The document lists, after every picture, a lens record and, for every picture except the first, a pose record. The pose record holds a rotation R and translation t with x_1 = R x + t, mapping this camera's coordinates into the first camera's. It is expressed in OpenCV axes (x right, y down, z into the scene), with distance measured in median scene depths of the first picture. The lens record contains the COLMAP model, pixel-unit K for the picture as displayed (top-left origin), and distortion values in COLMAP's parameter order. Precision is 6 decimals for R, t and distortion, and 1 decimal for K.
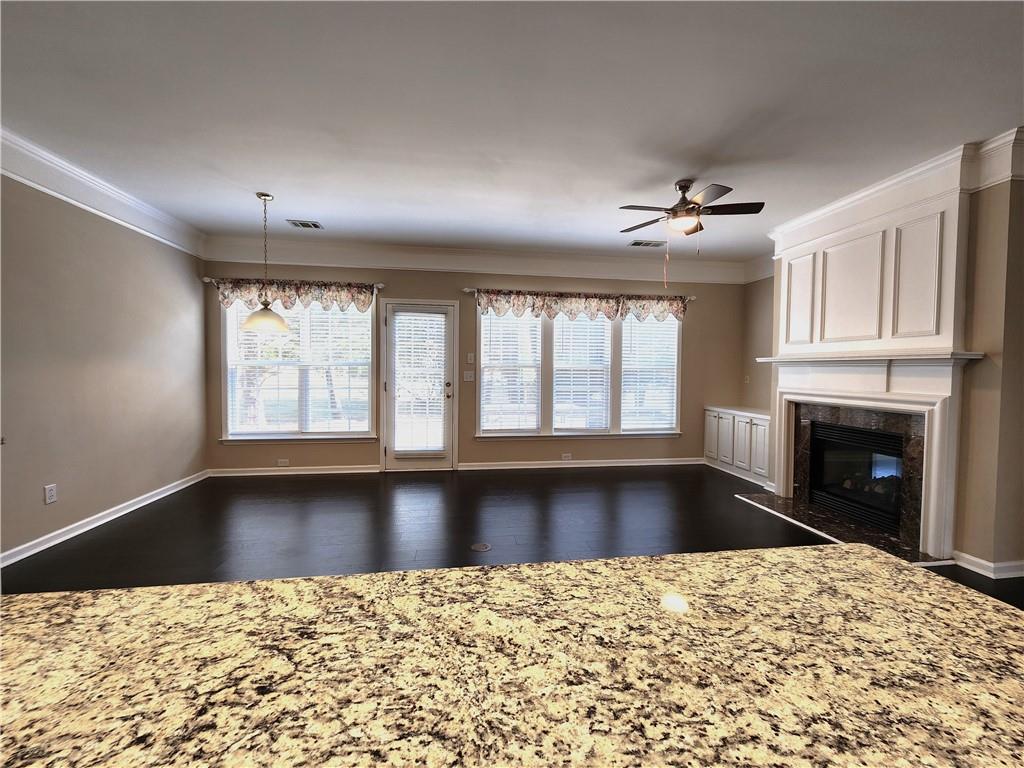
lens RADIAL K [[420.3, 0, 522.1], [0, 420.3, 380.7], [0, 0, 1]] dist [0.000645, -0.000802]
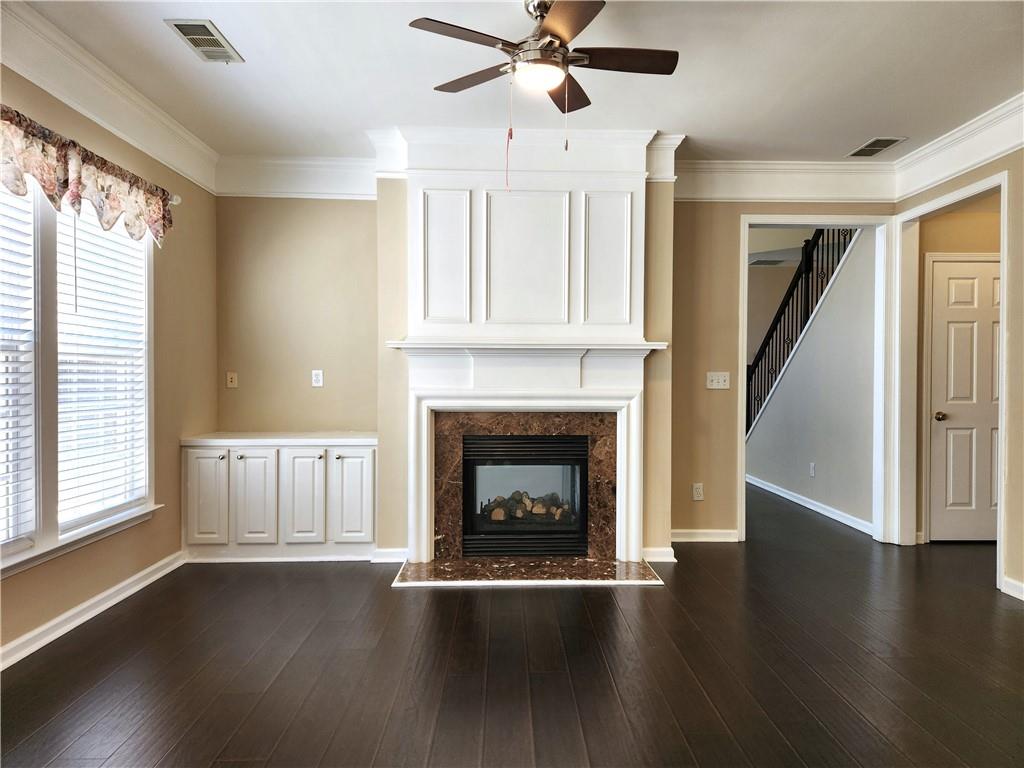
lens RADIAL K [[683.6, 0, 520.6], [0, 683.6, 383.8], [0, 0, 1]] dist [0.072257, -0.065318]
pose [[0.110247, -0.019877, 0.993705, -0.427531], [0.025378, 0.999530, 0.017178, -0.006450], [-0.993580, 0.023324, 0.110699, 0.817062]]
